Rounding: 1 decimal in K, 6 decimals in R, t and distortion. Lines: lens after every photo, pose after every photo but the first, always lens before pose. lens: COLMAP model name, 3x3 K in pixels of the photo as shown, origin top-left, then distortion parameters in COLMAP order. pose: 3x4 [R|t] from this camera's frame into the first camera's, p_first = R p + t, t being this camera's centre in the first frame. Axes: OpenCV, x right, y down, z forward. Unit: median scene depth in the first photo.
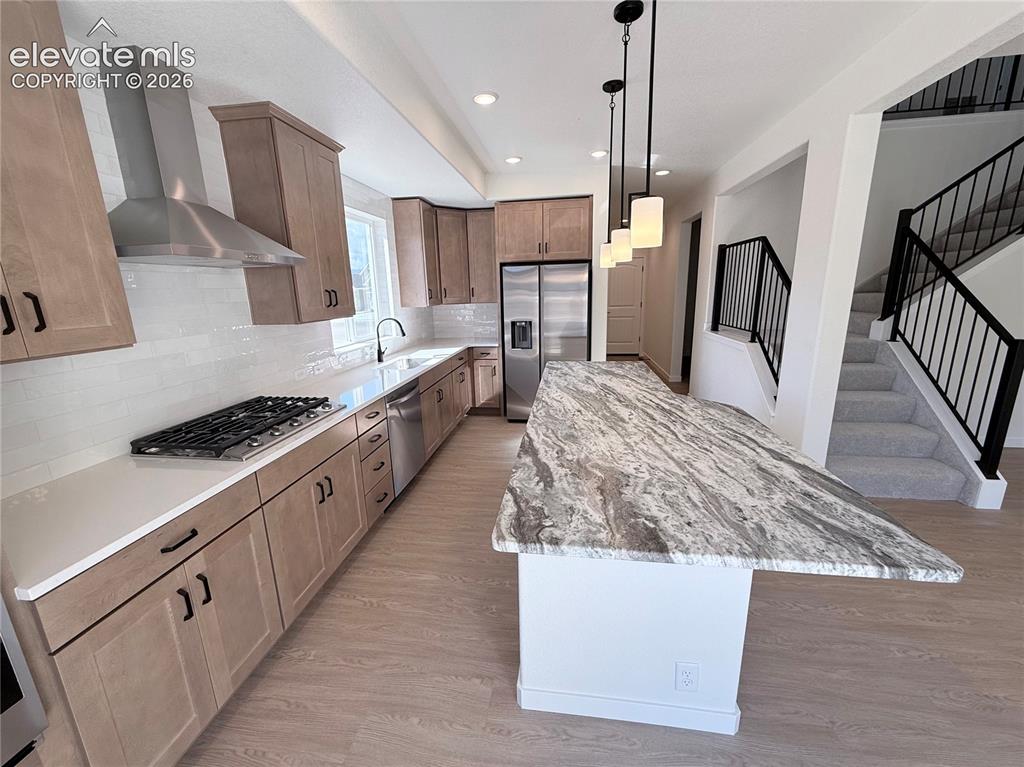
lens RADIAL K [[405.6, 0, 508.0], [0, 405.6, 383.8], [0, 0, 1]] dist [-0.001934, 0.000155]
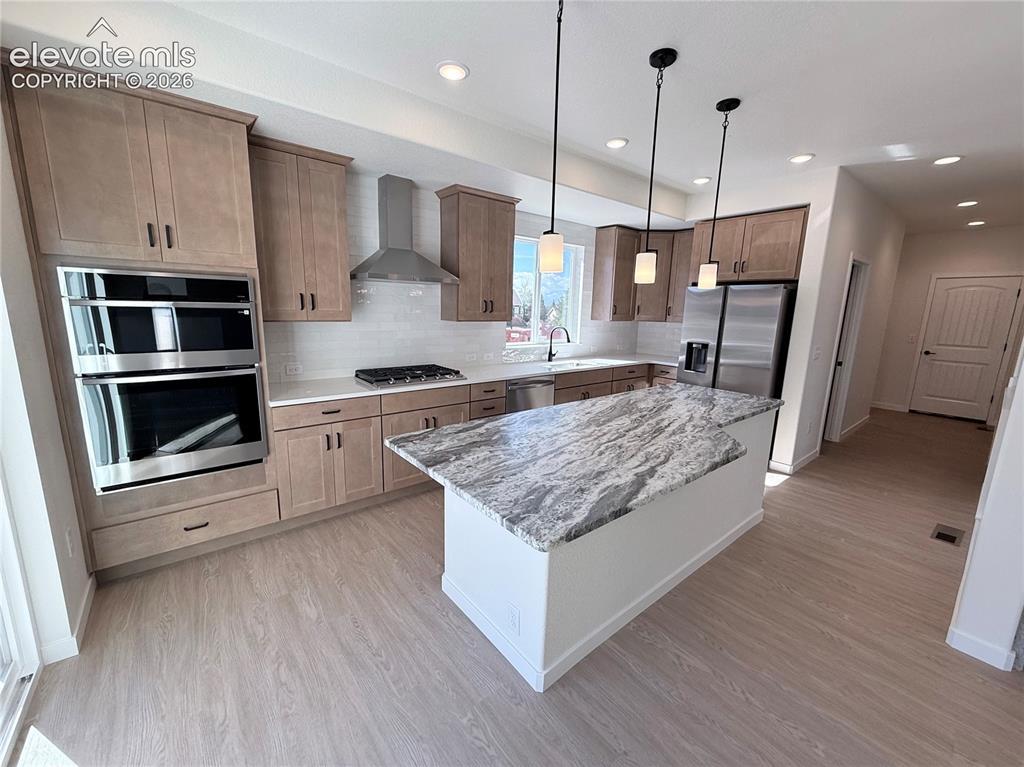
lens RADIAL K [[405.6, 0, 508.5], [0, 405.6, 384.0], [0, 0, 1]] dist [-0.001934, 0.000155]
pose [[0.735163, 0.171967, -0.655715, 0.763997], [-0.198749, 0.979459, 0.034041, -0.006958], [0.648100, 0.105296, 0.754240, -0.007094]]
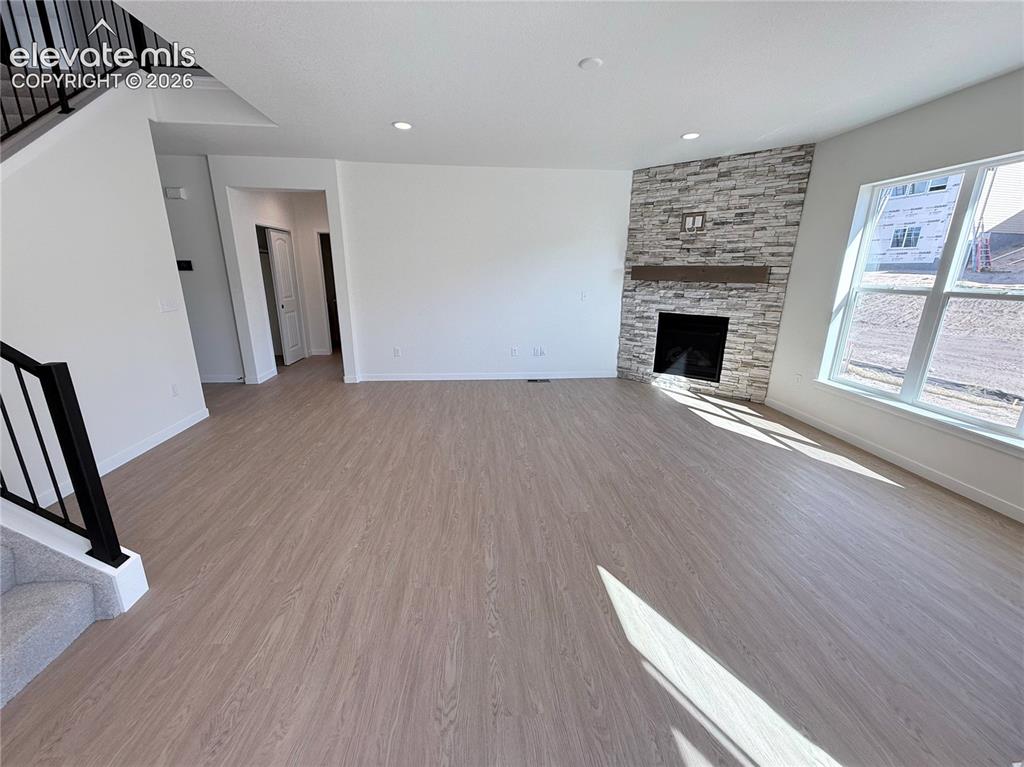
lens RADIAL K [[405.6, 0, 507.3], [0, 405.6, 383.2], [0, 0, 1]] dist [-0.001934, 0.000155]
pose [[-0.231192, -0.234708, 0.944173, 0.629241], [0.219932, 0.932736, 0.285718, -0.131783], [-0.947724, 0.273709, -0.164021, 0.549143]]
